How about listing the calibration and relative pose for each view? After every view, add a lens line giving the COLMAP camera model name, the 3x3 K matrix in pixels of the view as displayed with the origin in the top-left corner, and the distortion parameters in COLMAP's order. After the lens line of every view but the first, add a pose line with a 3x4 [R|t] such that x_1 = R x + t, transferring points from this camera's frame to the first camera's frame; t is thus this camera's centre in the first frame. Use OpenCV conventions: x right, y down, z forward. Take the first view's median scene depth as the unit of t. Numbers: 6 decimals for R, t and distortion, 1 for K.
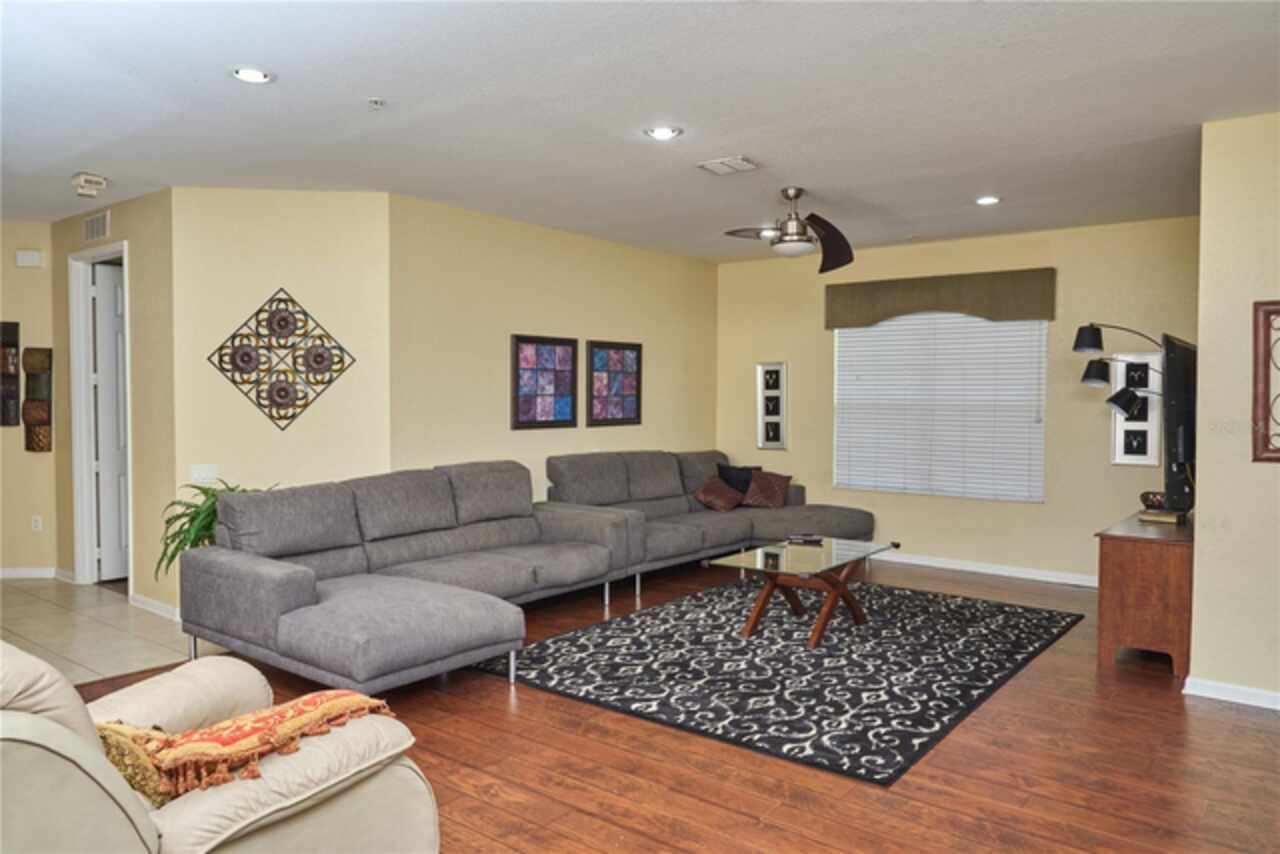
lens RADIAL K [[879.0, 0, 642.7], [0, 879.0, 464.6], [0, 0, 1]] dist [-0.005055, -0.000844]
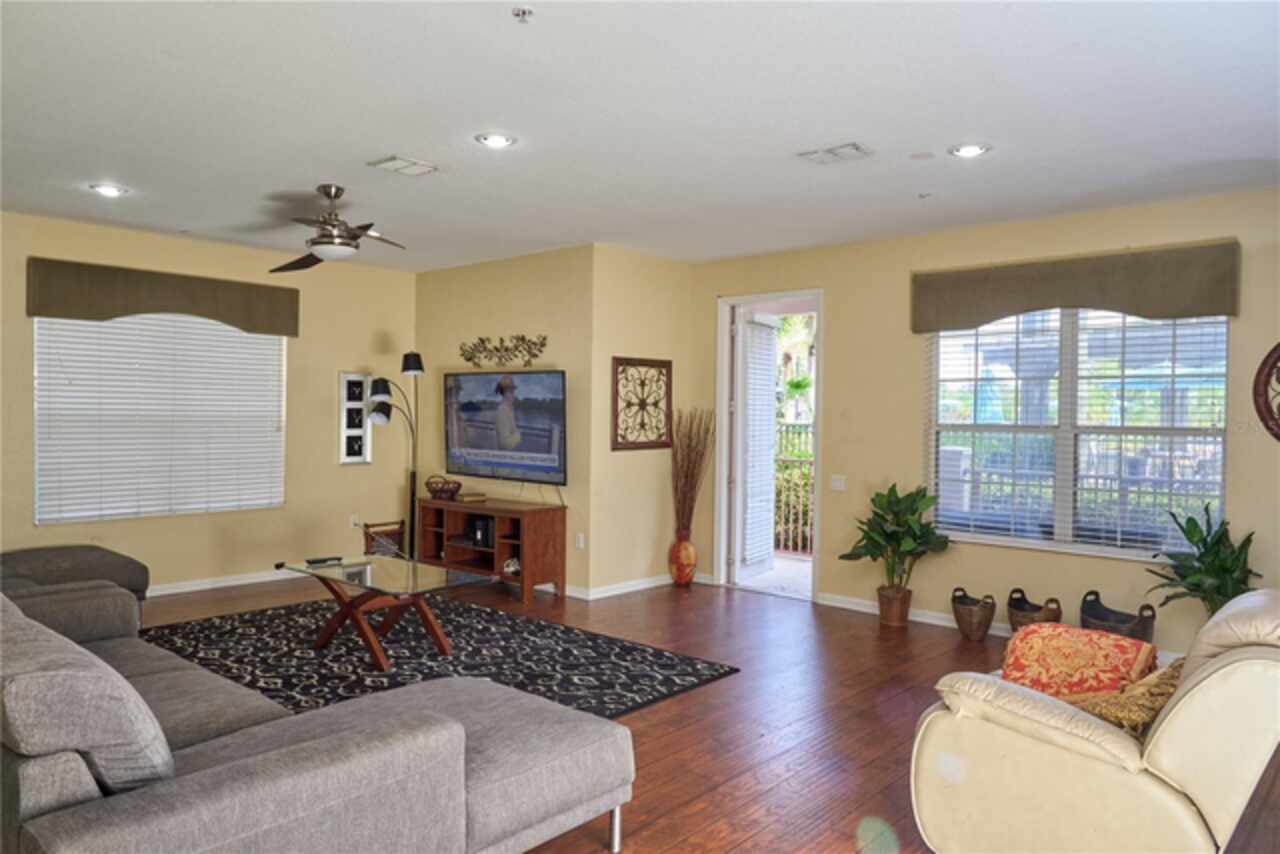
lens RADIAL K [[882.0, 0, 640.0], [0, 882.0, 427.0], [0, 0, 1]] dist [-0.005155, -0.001541]
pose [[0.069150, -0.017693, 0.997449, -0.759525], [0.065193, 0.997786, 0.013179, -0.050823], [-0.995474, 0.064116, 0.070150, 0.635416]]
